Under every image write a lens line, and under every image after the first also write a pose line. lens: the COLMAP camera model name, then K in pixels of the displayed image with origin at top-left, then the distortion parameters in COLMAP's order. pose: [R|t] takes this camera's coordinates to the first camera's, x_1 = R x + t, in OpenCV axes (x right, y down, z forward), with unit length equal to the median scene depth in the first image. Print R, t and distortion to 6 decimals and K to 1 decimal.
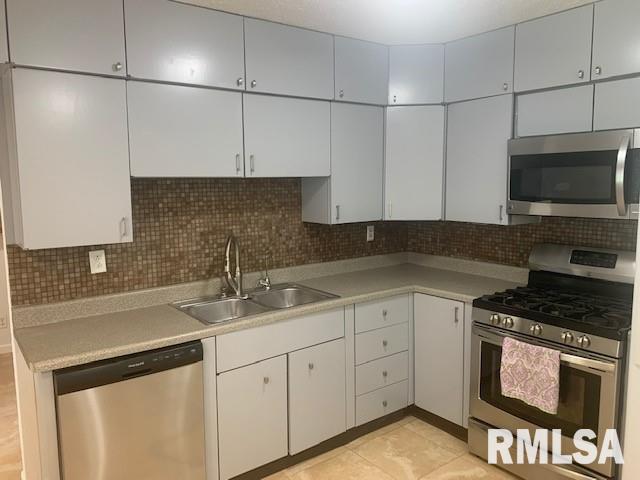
lens RADIAL K [[493.5, 0, 316.8], [0, 493.5, 232.3], [0, 0, 1]] dist [0.009275, -0.005884]
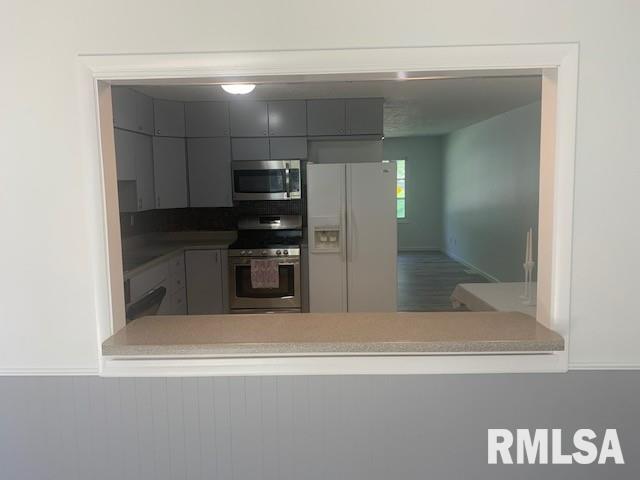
lens RADIAL K [[481.7, 0, 320.6], [0, 481.7, 230.3], [0, 0, 1]] dist [0.083328, -0.199390]
pose [[0.612316, -0.085781, 0.785946, -0.887441], [0.096848, 0.994748, 0.033118, 0.048918], [-0.784659, 0.055838, 0.617408, -0.407883]]
